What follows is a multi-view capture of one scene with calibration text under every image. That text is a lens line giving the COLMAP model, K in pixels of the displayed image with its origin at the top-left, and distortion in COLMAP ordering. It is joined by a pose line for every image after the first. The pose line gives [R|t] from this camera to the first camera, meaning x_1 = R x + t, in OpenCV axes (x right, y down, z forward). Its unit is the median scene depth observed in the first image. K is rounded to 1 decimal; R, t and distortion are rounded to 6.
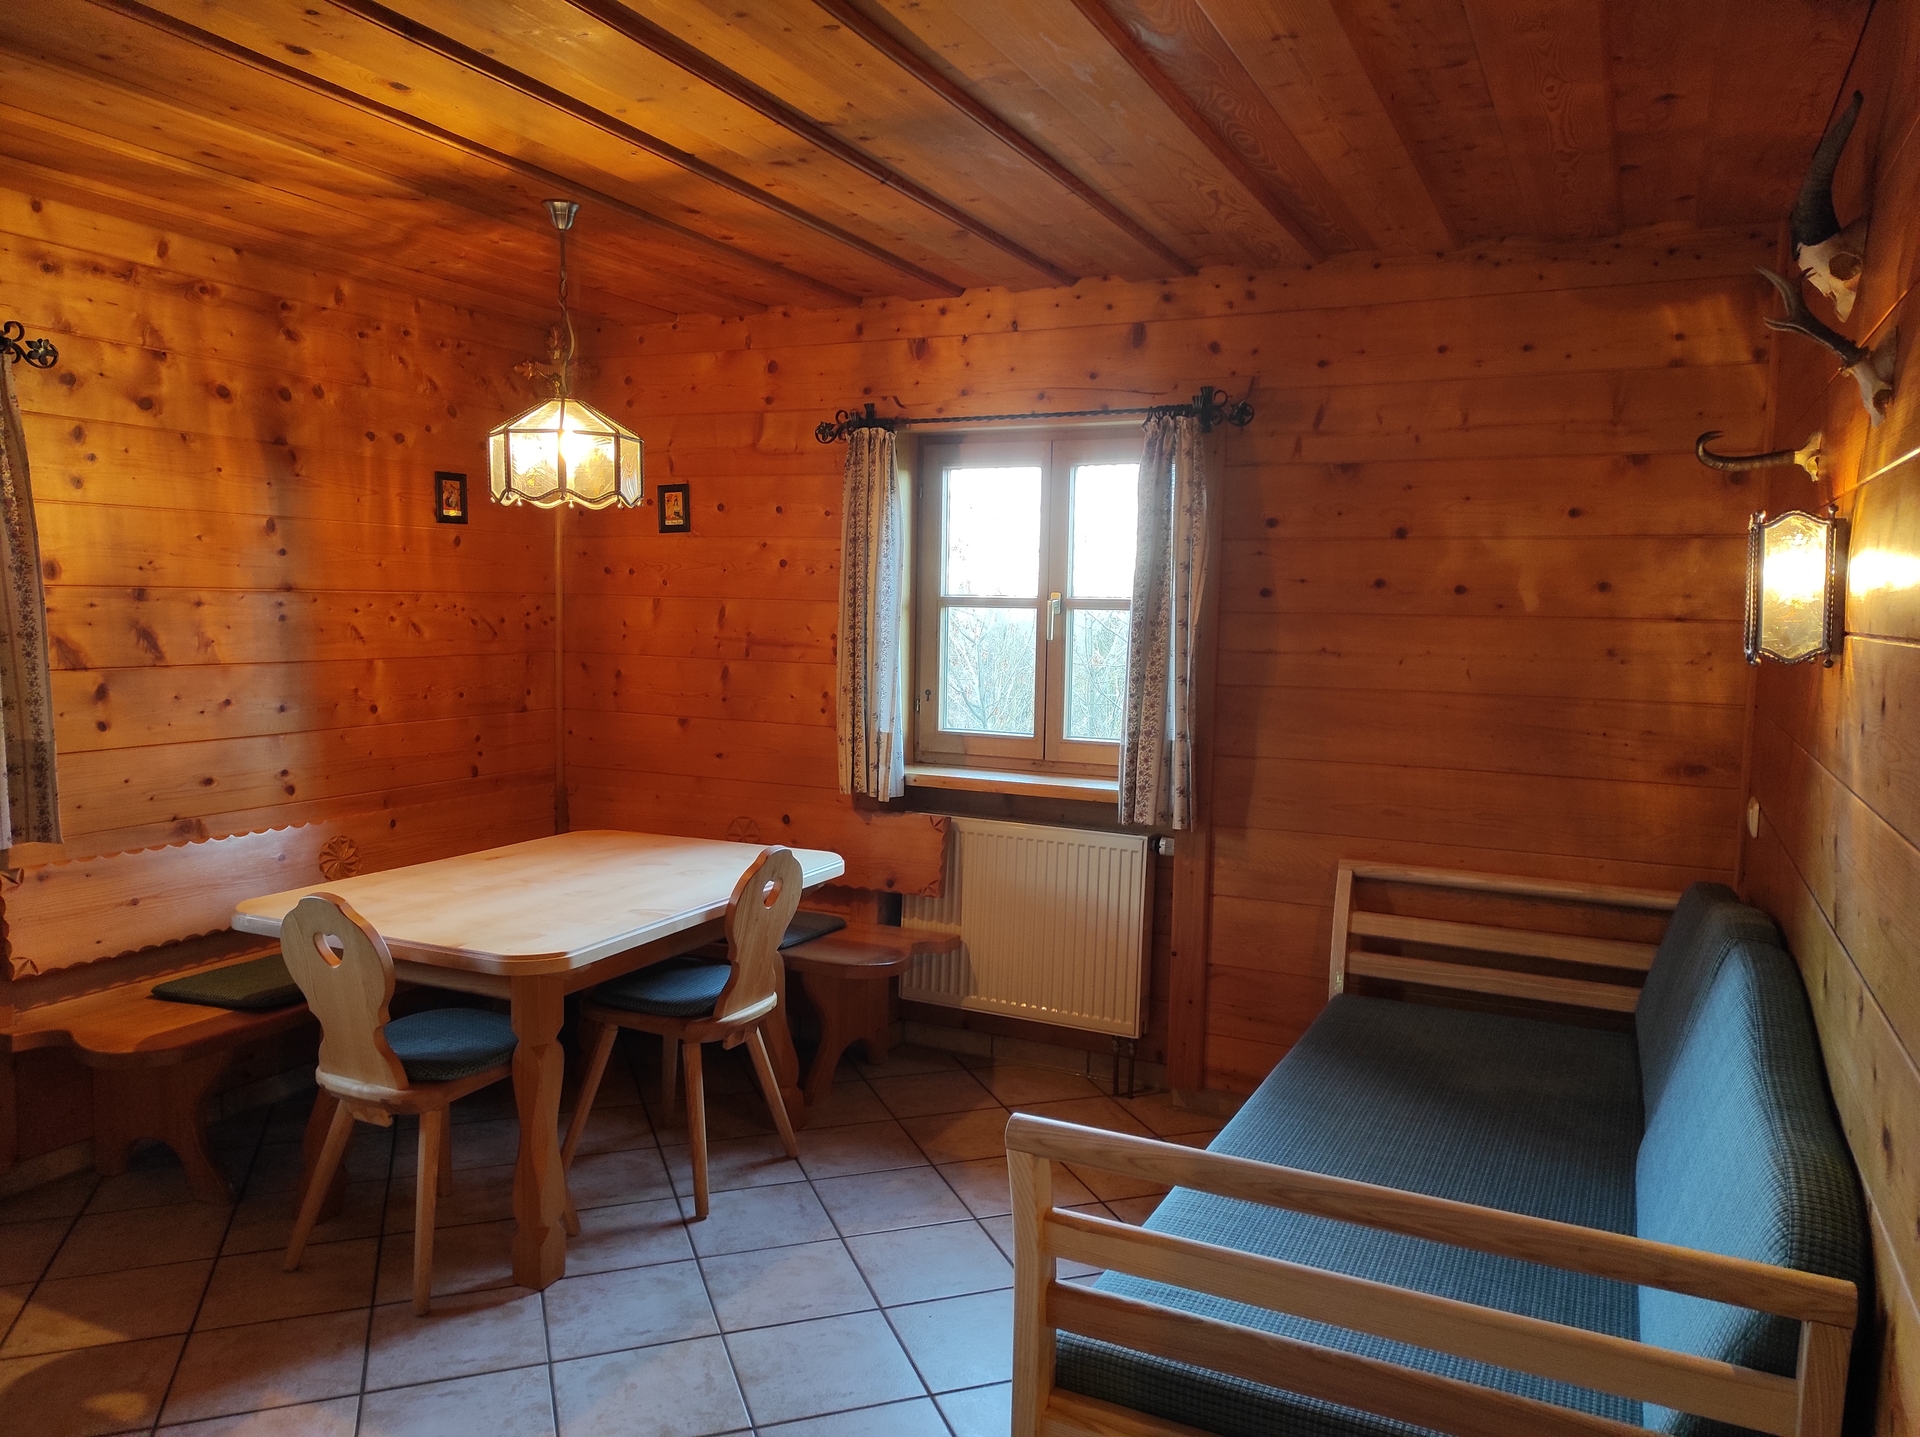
lens RADIAL K [[1393.8, 0, 960.8], [0, 1393.8, 729.9], [0, 0, 1]] dist [0.064329, -0.051066]
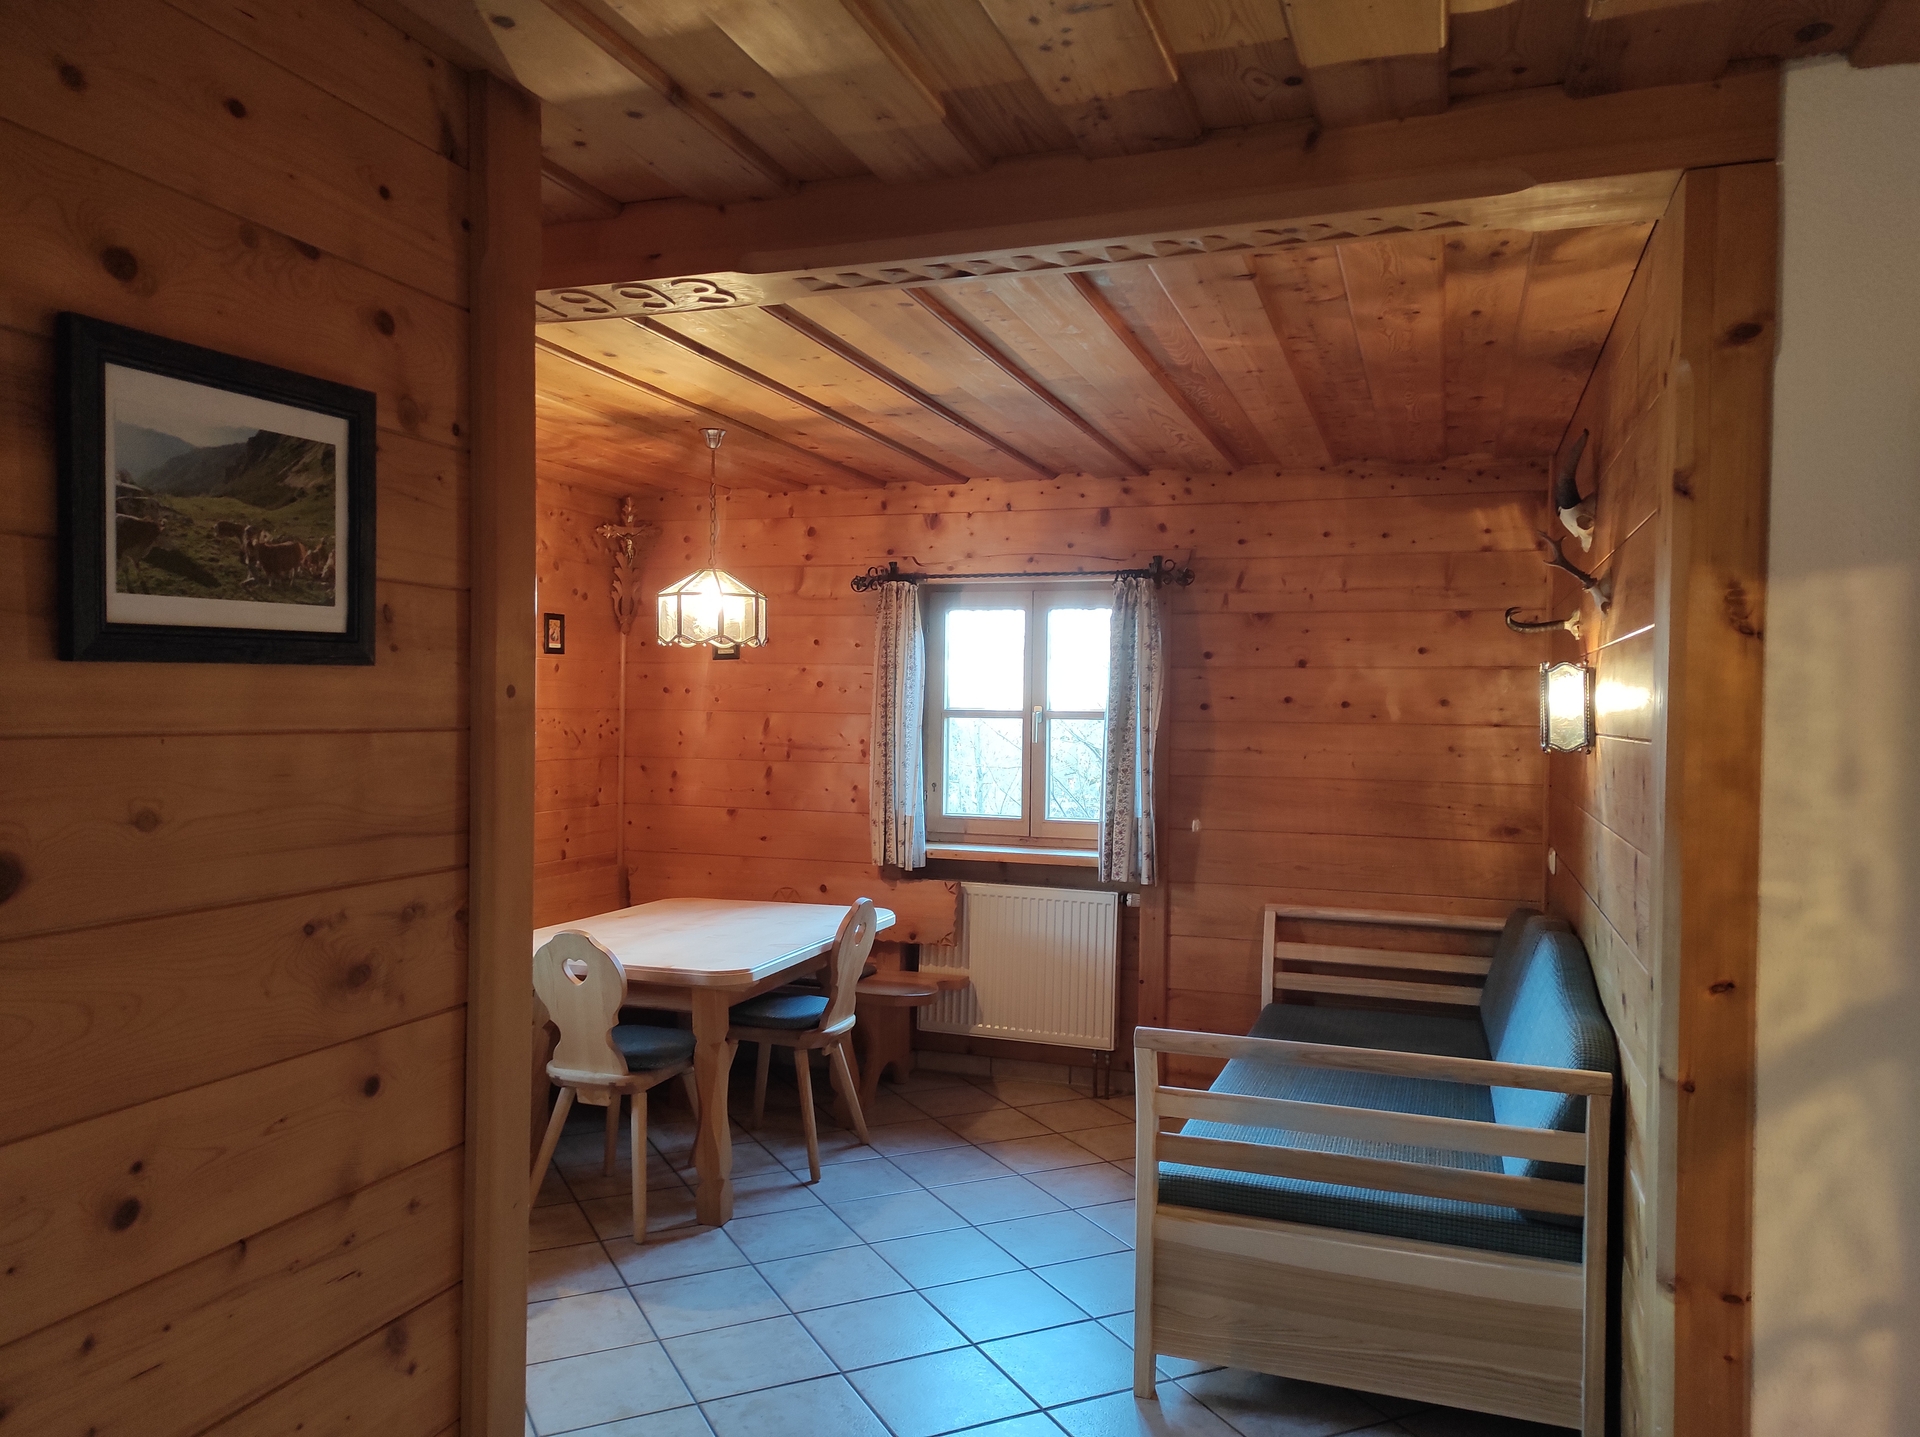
lens RADIAL K [[1393.8, 0, 960.8], [0, 1393.8, 729.9], [0, 0, 1]] dist [0.064329, -0.051066]
pose [[0.993355, -0.006577, 0.114899, -0.177979], [0.015302, 0.997049, -0.075222, 0.022868], [-0.114065, 0.076480, 0.990525, -0.318991]]
